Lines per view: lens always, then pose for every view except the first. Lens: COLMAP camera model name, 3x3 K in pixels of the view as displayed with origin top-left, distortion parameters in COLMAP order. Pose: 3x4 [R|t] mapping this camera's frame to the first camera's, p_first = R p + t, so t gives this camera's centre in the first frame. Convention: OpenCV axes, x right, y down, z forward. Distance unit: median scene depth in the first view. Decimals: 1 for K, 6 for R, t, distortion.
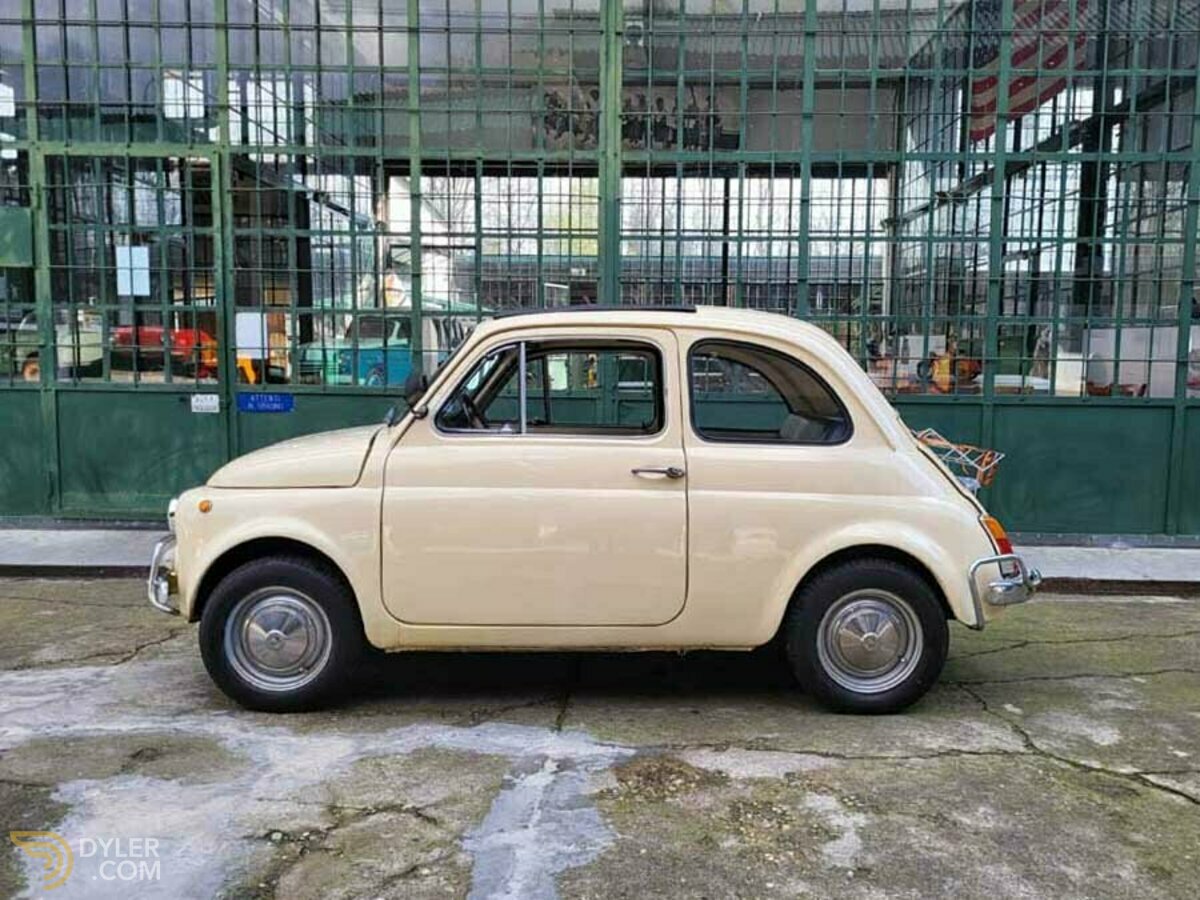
lens RADIAL K [[947.8, 0, 605.2], [0, 947.8, 439.5], [0, 0, 1]] dist [0.060495, -0.037745]
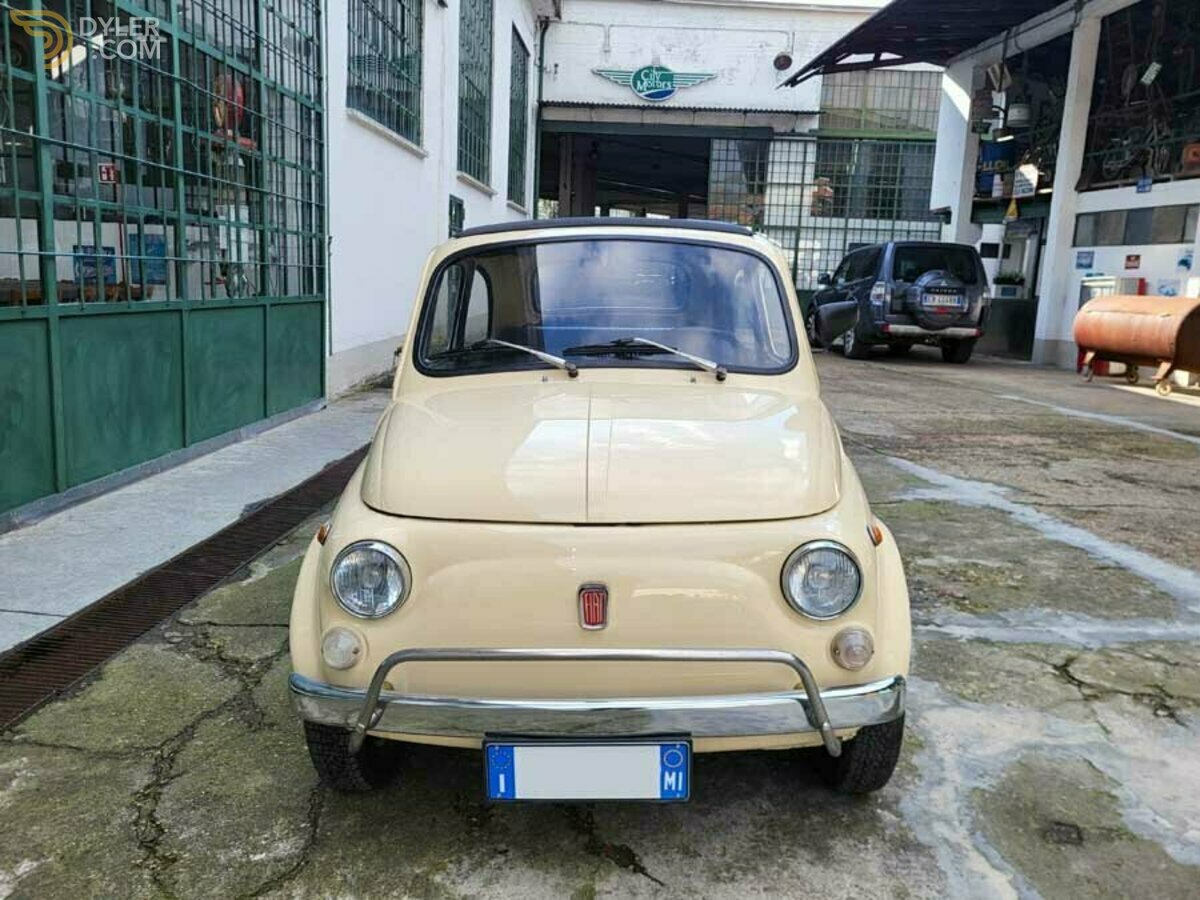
lens RADIAL K [[907.3, 0, 603.0], [0, 907.3, 421.8], [0, 0, 1]] dist [0.049363, -0.039391]
pose [[0.021034, -0.165064, 0.986058, -1.114041], [0.048058, 0.985304, 0.163913, -0.122509], [-0.998623, 0.043940, 0.028657, 1.295322]]
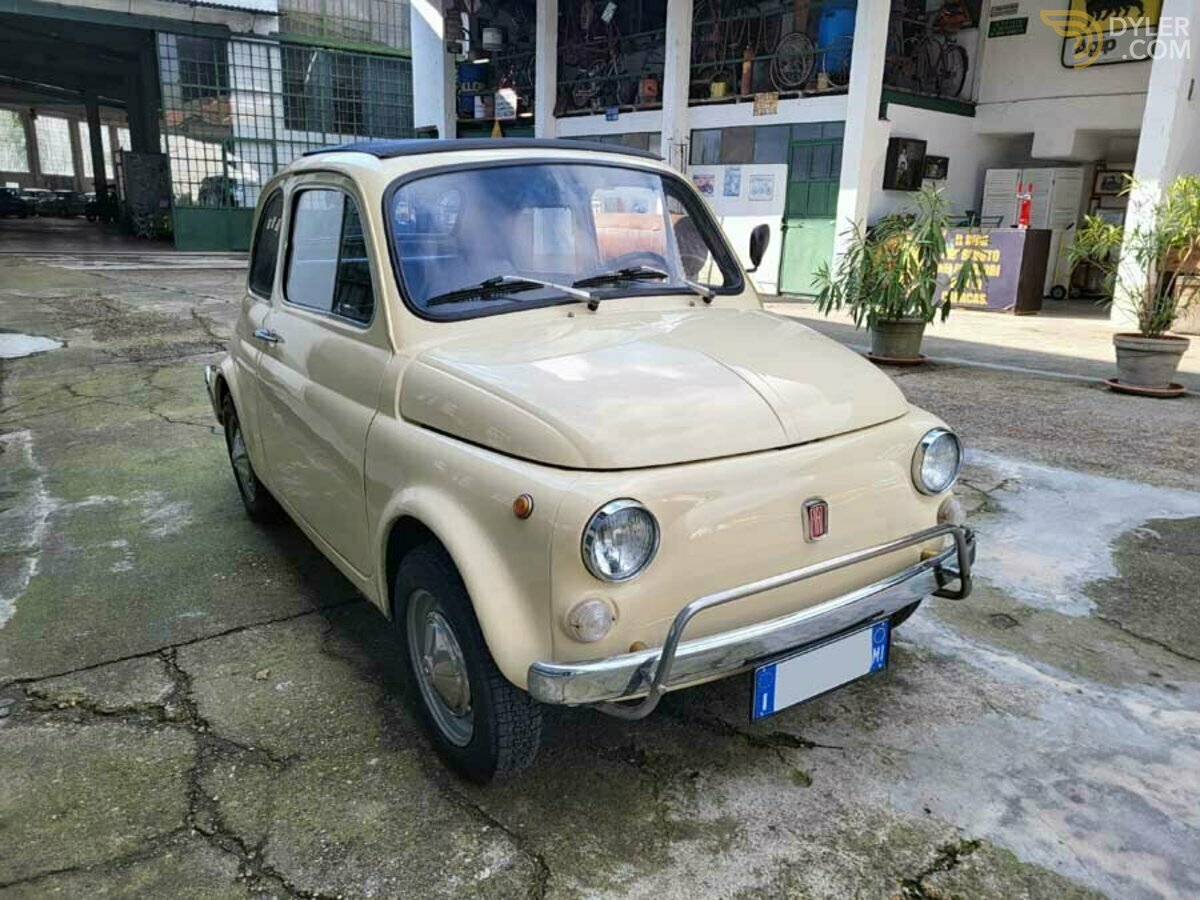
lens RADIAL K [[907.3, 0, 596.1], [0, 907.3, 436.8], [0, 0, 1]] dist [0.049363, -0.039391]
pose [[-0.534910, -0.223172, 0.814902, -0.968612], [0.041970, 0.956276, 0.289439, -0.153603], [-0.843866, 0.189025, -0.502155, 1.772880]]
